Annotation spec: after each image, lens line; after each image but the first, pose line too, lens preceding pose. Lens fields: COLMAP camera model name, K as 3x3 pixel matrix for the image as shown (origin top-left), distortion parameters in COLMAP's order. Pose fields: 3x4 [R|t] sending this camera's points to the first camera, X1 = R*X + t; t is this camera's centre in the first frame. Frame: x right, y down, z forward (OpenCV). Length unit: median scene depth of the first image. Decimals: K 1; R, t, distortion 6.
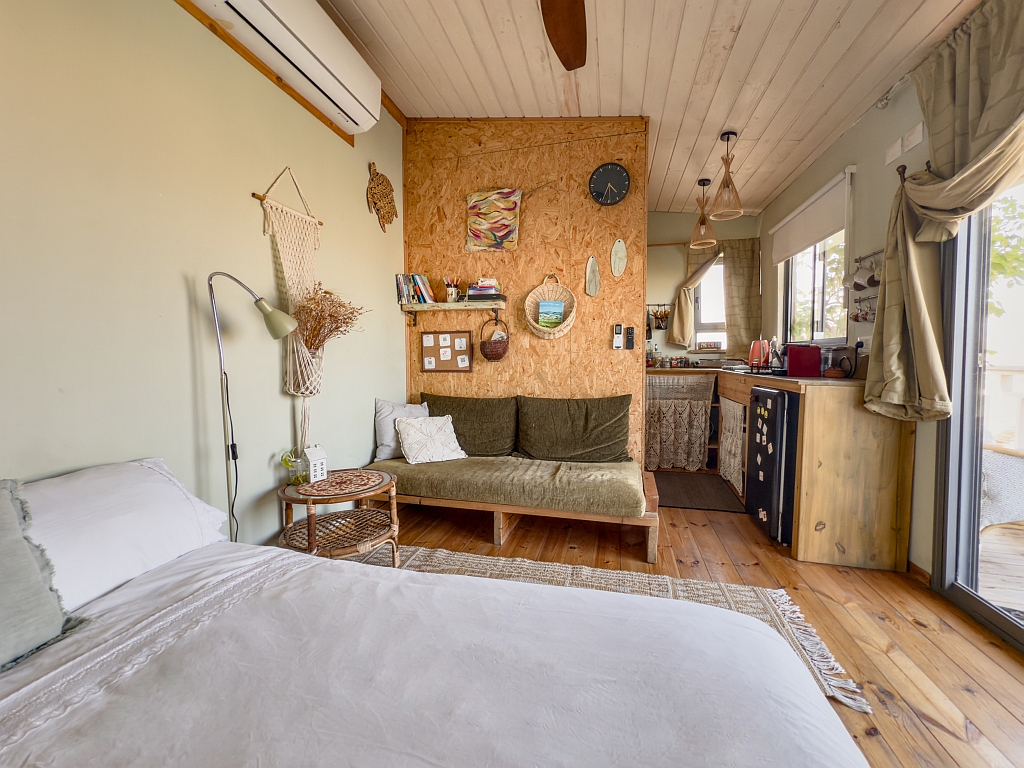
lens RADIAL K [[414.6, 0, 512.3], [0, 414.6, 376.0], [0, 0, 1]] dist [-0.001007, -0.000048]
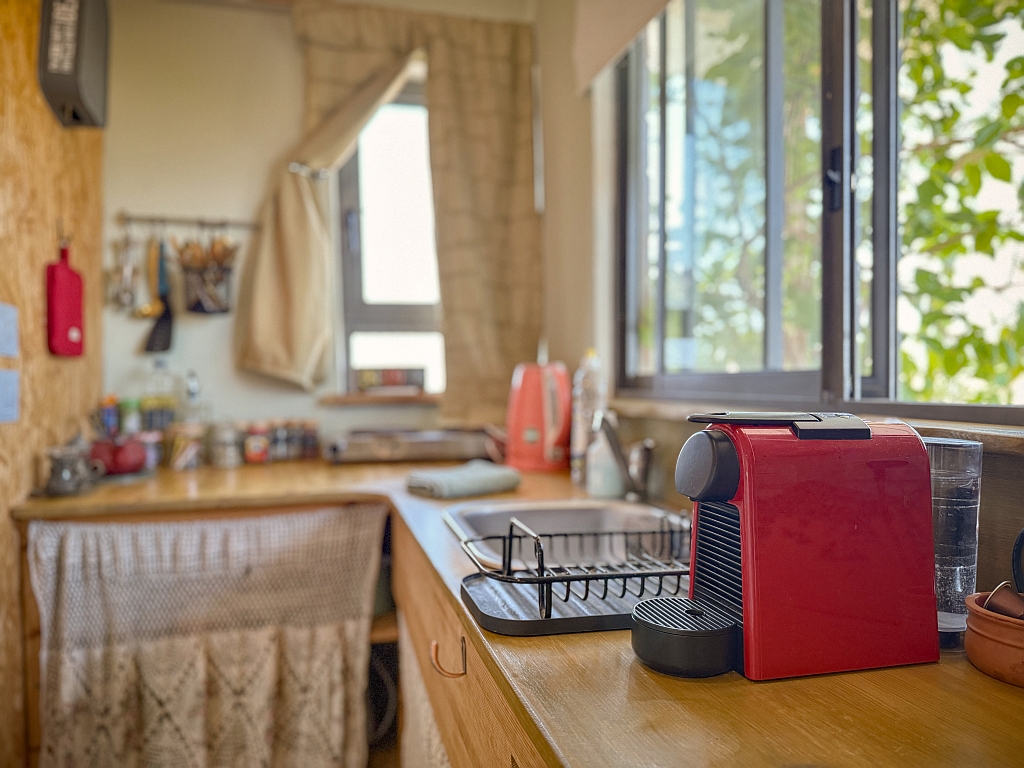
lens RADIAL K [[704.1, 0, 512.0], [0, 704.1, 384.0], [0, 0, 1]] dist [0.000061, -0.000045]
pose [[0.874368, 0.003377, 0.485252, 0.319611], [0.015811, 0.999247, -0.035444, -0.052494], [-0.485006, 0.038664, 0.873656, 0.542260]]
